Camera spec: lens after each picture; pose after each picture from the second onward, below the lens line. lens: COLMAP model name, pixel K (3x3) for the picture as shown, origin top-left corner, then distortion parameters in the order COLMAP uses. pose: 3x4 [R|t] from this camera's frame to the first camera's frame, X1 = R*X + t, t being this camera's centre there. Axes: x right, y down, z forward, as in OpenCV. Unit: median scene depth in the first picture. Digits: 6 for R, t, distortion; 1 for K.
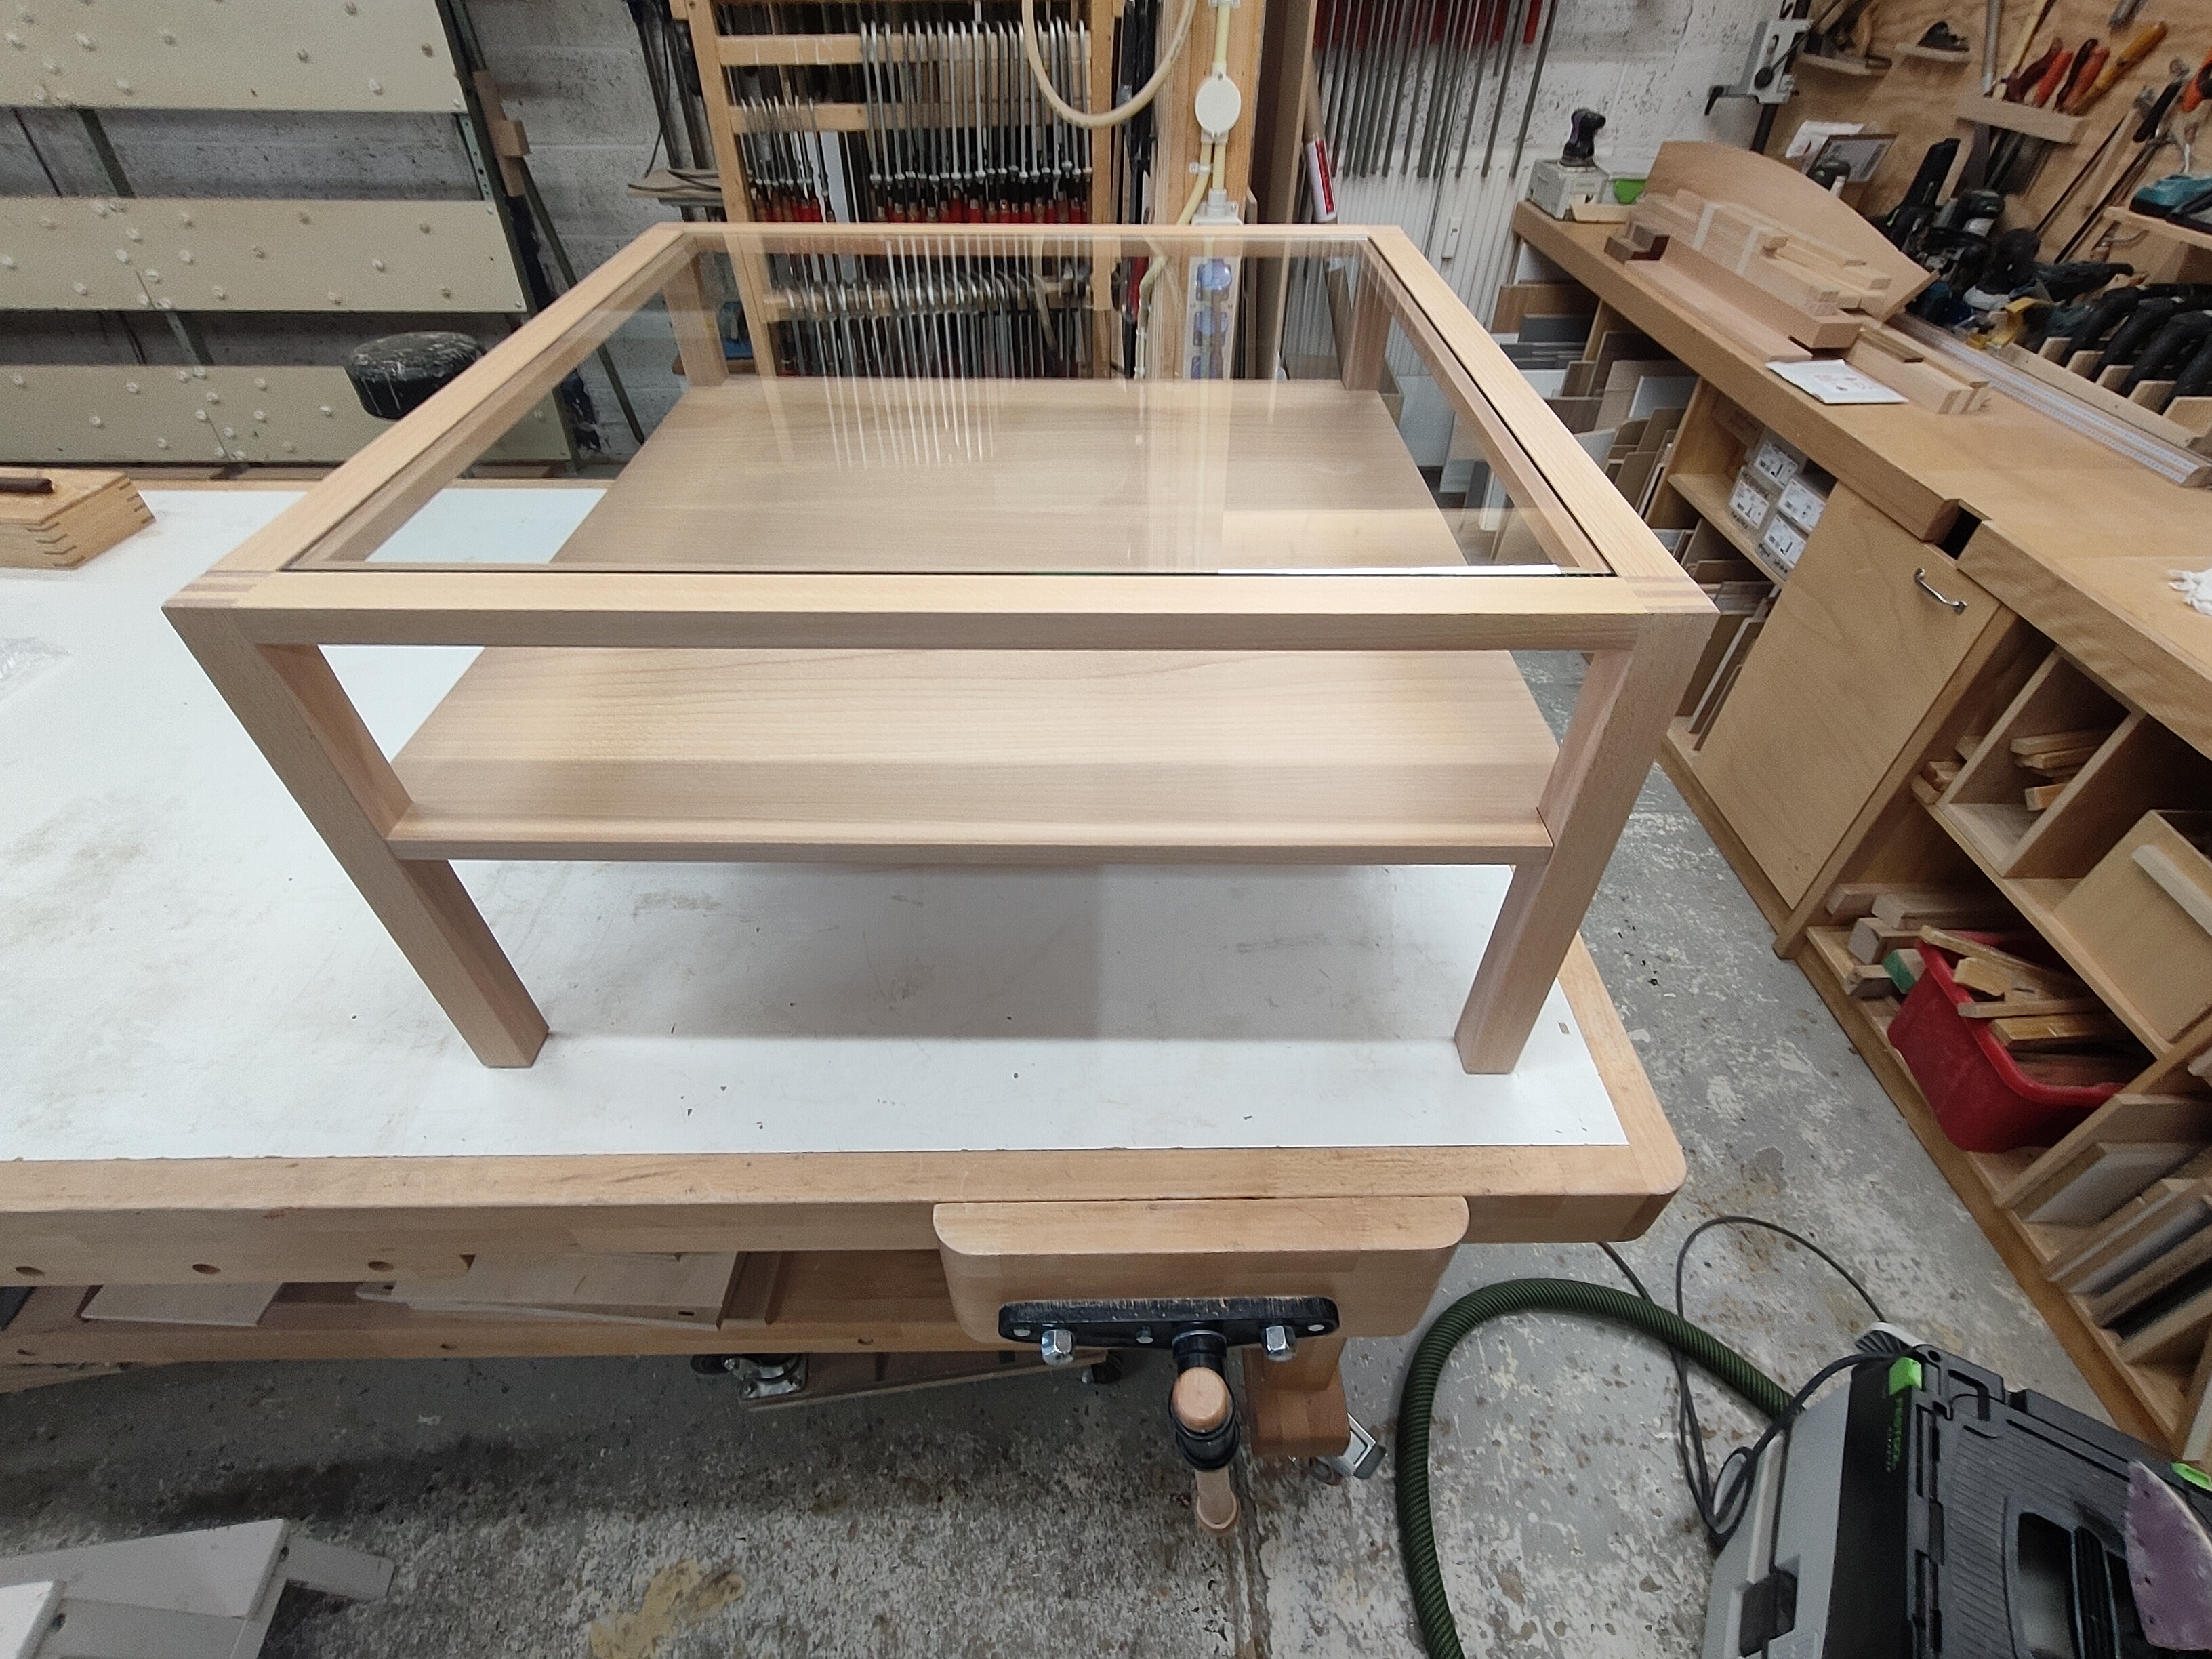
lens RADIAL K [[1021.2, 0, 1107.1], [0, 1021.2, 832.7], [0, 0, 1]] dist [0.009592, 0.000009]
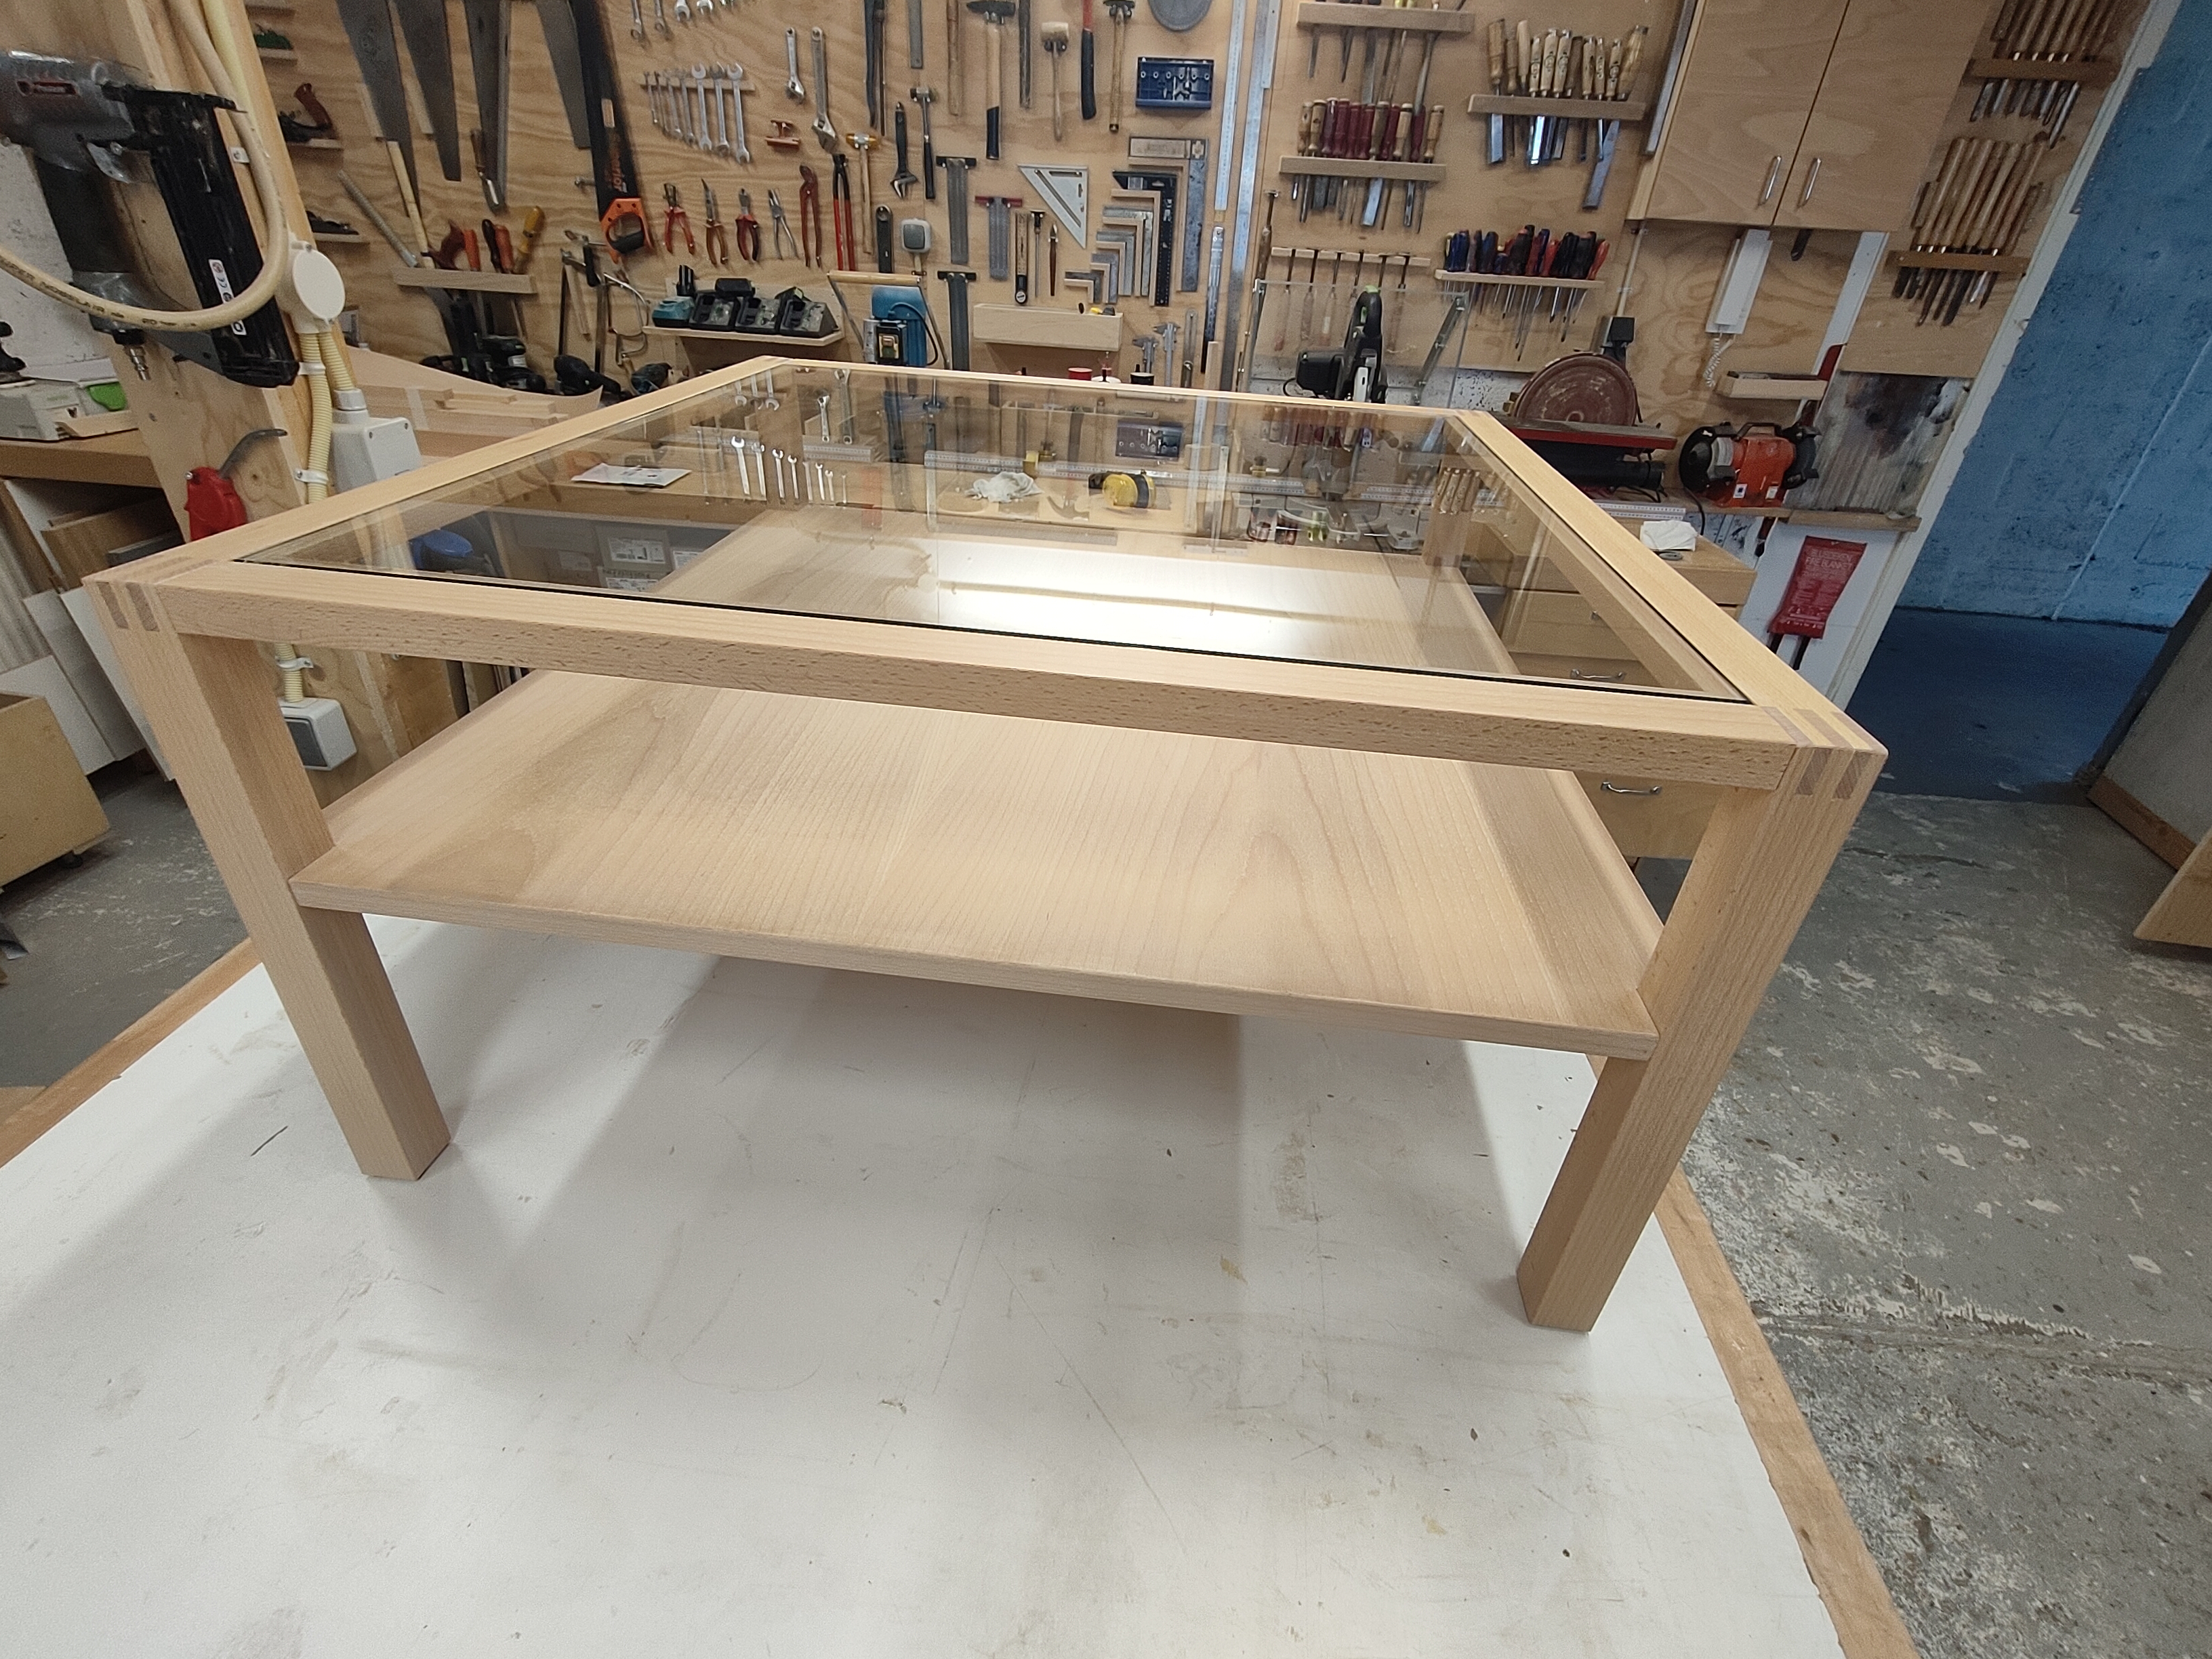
lens RADIAL K [[1022.6, 0, 1102.5], [0, 1022.6, 829.2], [0, 0, 1]] dist [0.008068, -0.000928]
pose [[0.107422, -0.522400, 0.845907, -0.448465], [0.635613, 0.690329, 0.345604, -0.223100], [-0.764498, 0.500544, 0.406201, 0.307950]]
